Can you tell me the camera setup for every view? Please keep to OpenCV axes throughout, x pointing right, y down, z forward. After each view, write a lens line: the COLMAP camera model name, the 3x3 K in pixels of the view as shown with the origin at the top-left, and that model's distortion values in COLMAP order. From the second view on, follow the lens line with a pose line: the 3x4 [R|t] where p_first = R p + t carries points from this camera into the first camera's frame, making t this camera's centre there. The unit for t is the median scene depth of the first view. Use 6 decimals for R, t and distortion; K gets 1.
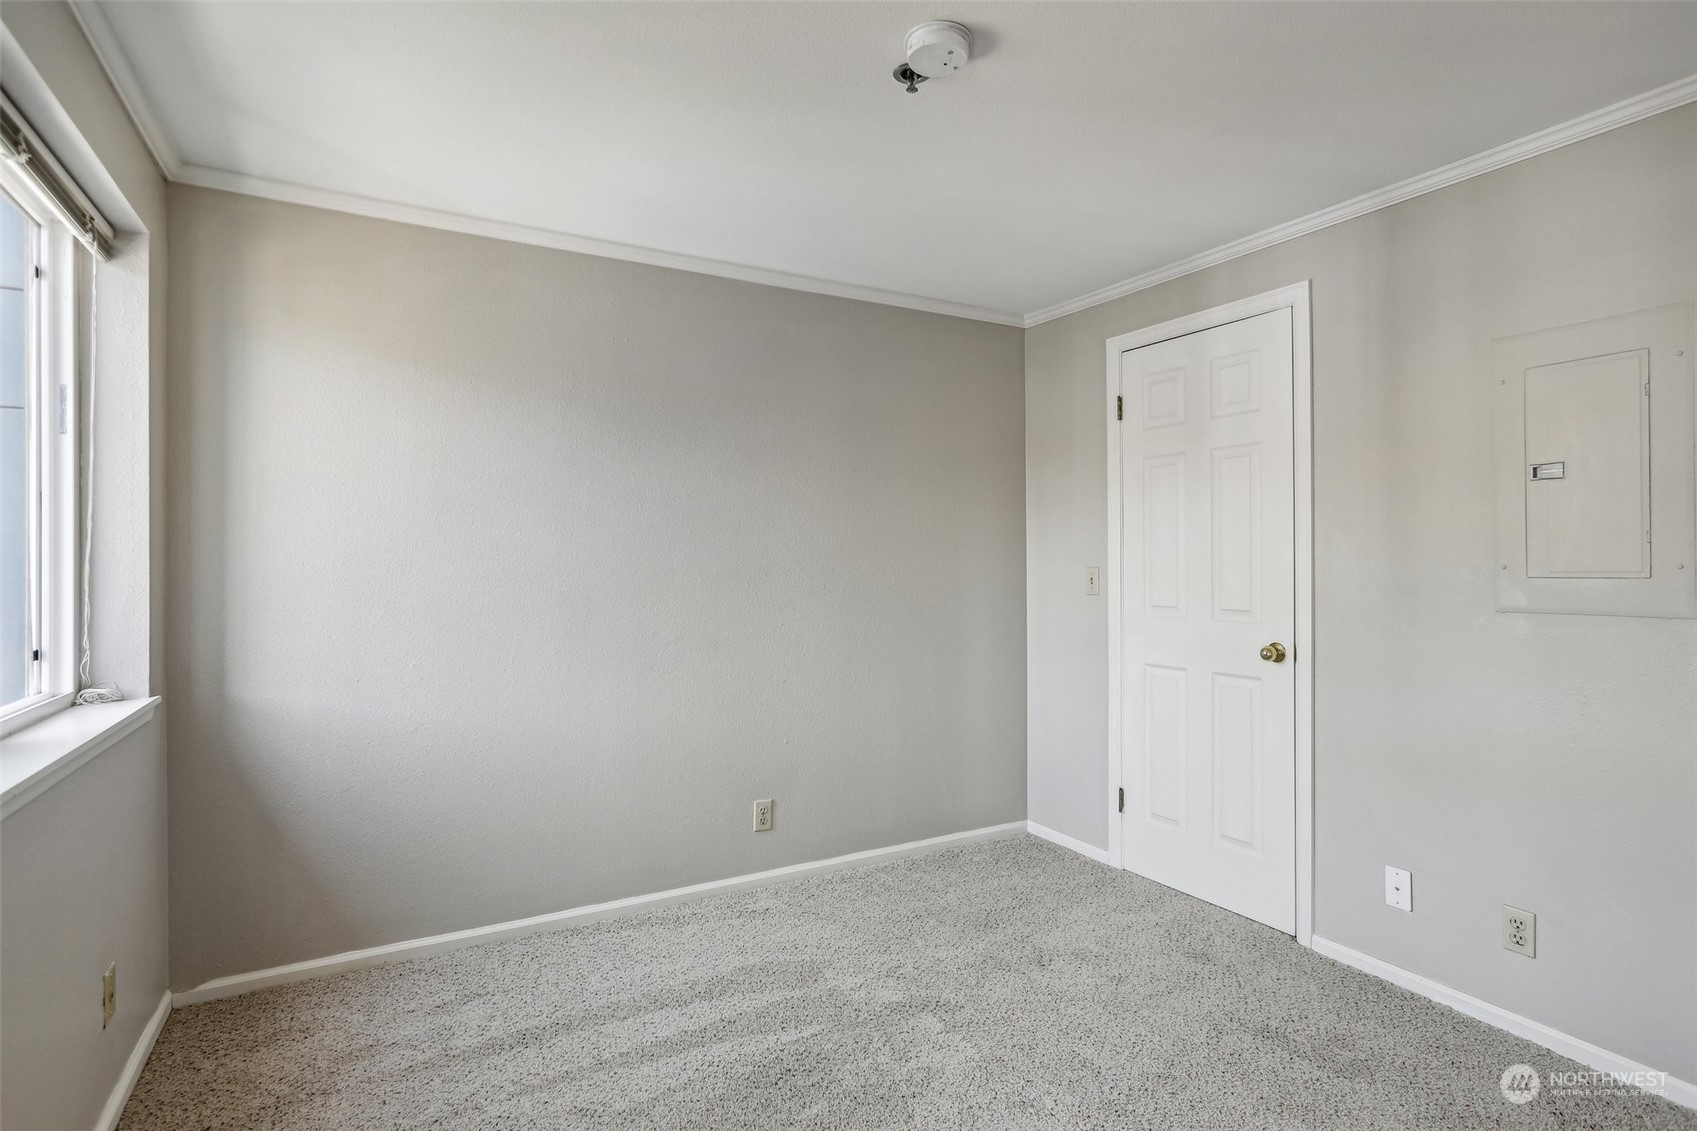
lens RADIAL K [[861.6, 0, 859.2], [0, 861.6, 567.9], [0, 0, 1]] dist [0.004158, 0.001456]
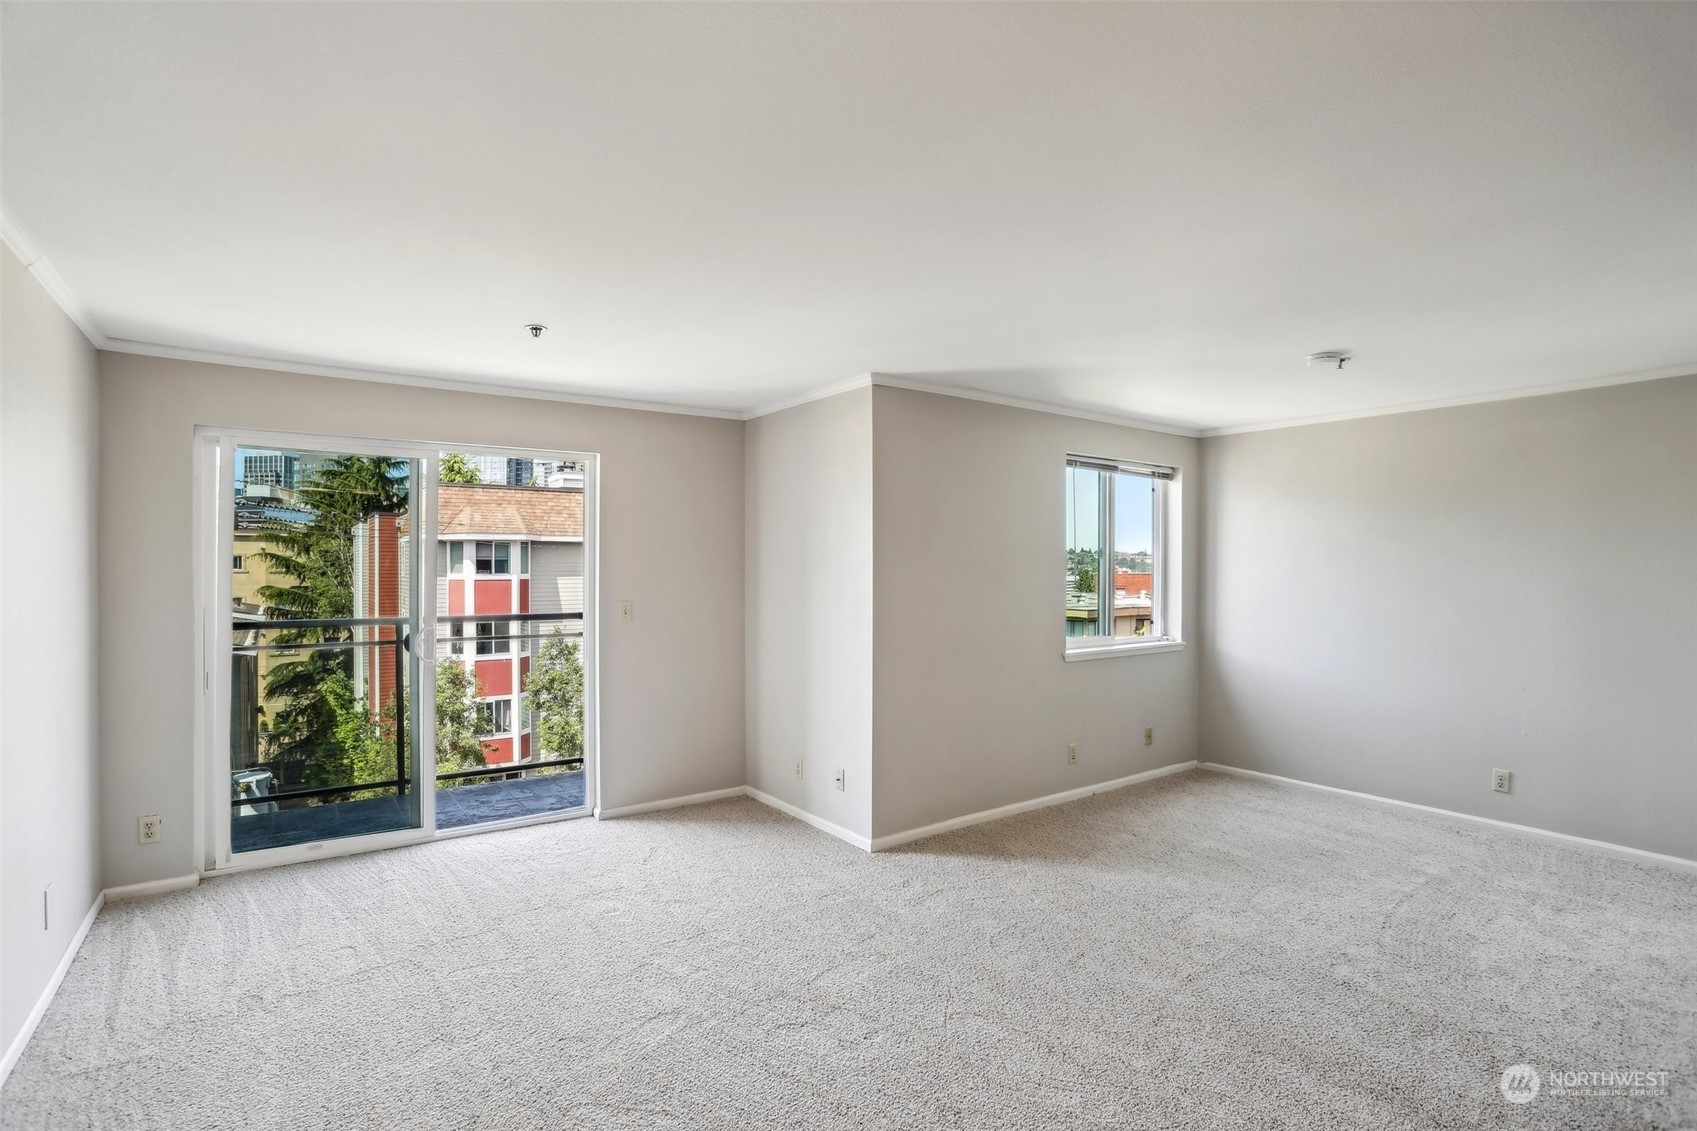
lens RADIAL K [[820.1, 0, 844.4], [0, 820.1, 575.5], [0, 0, 1]] dist [-0.068678, 0.028845]
pose [[0.102021, 0.015038, -0.994669, 1.194292], [-0.014825, 0.999798, 0.013595, -0.054344], [0.994672, 0.013359, 0.102224, -0.221592]]
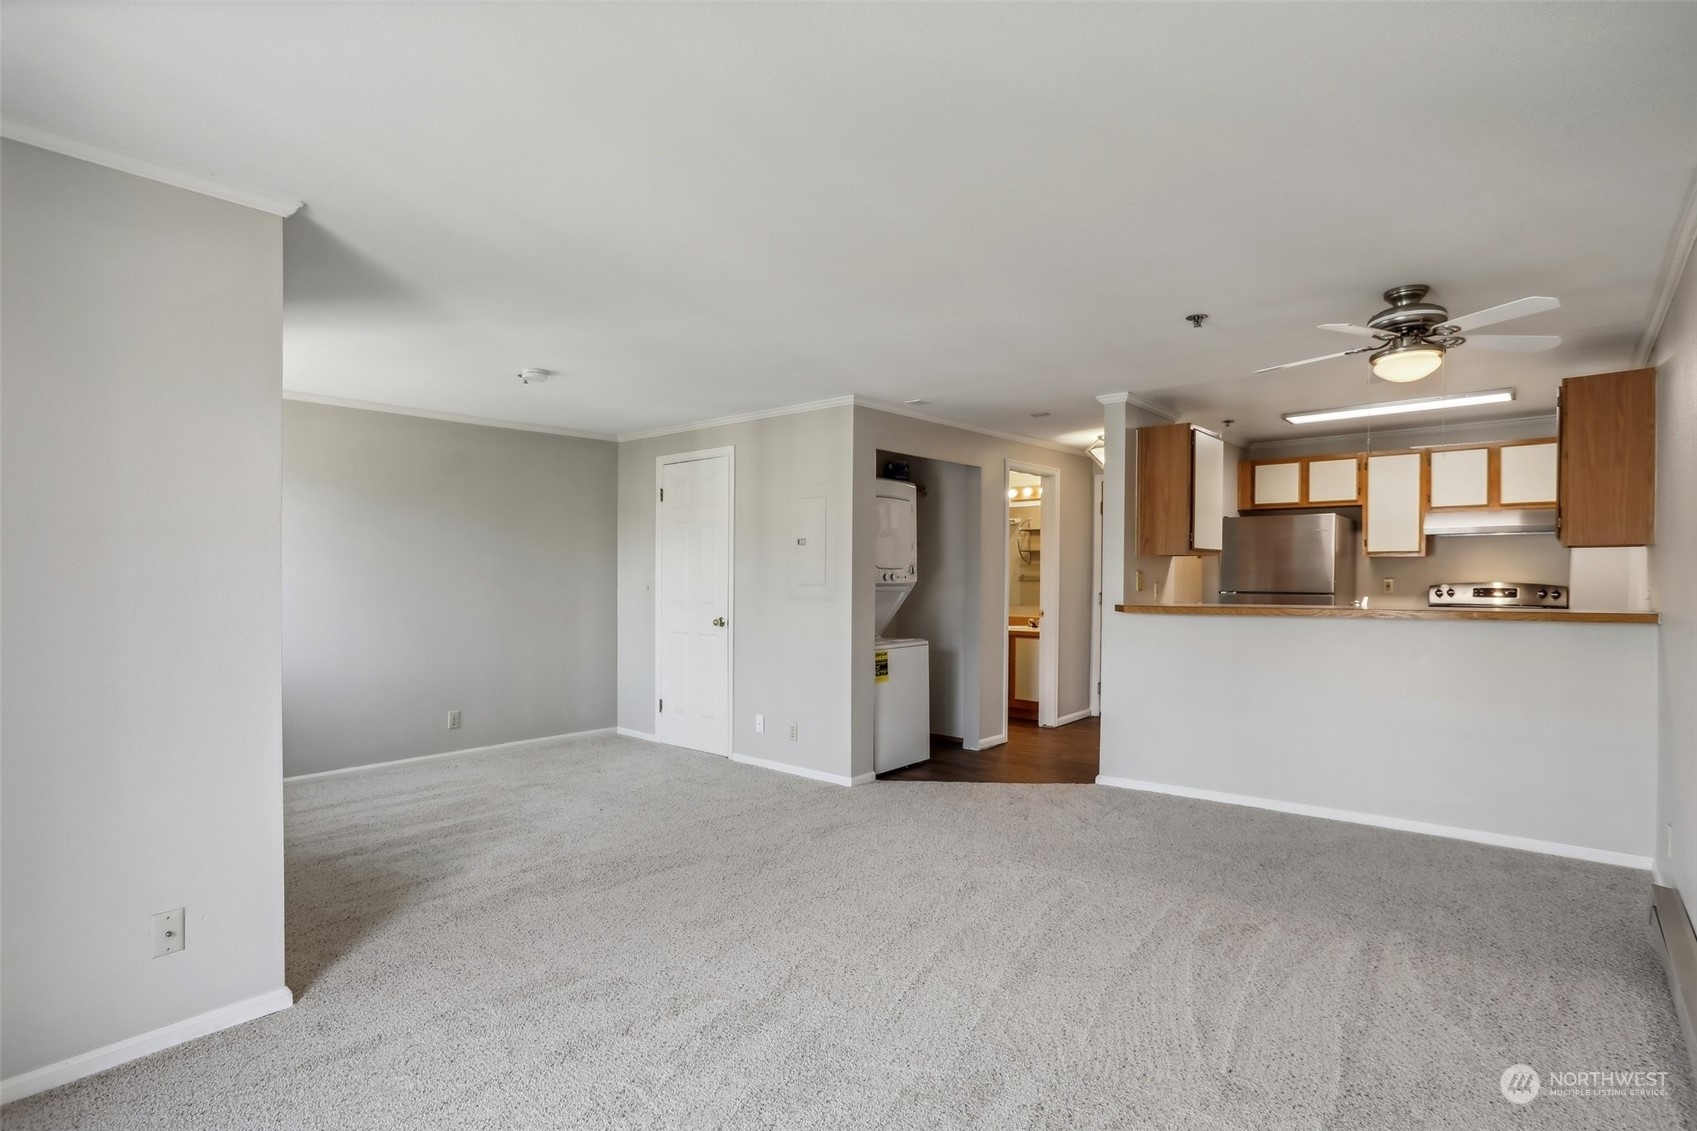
lens RADIAL K [[840.3, 0, 848.5], [0, 840.3, 565.5], [0, 0, 1]] dist [-0.090109, 0.058311]
pose [[0.943159, 0.005096, 0.332301, 0.102594], [0.001264, 0.999820, -0.018922, 0.000673], [-0.332338, 0.018266, 0.942983, -1.006914]]
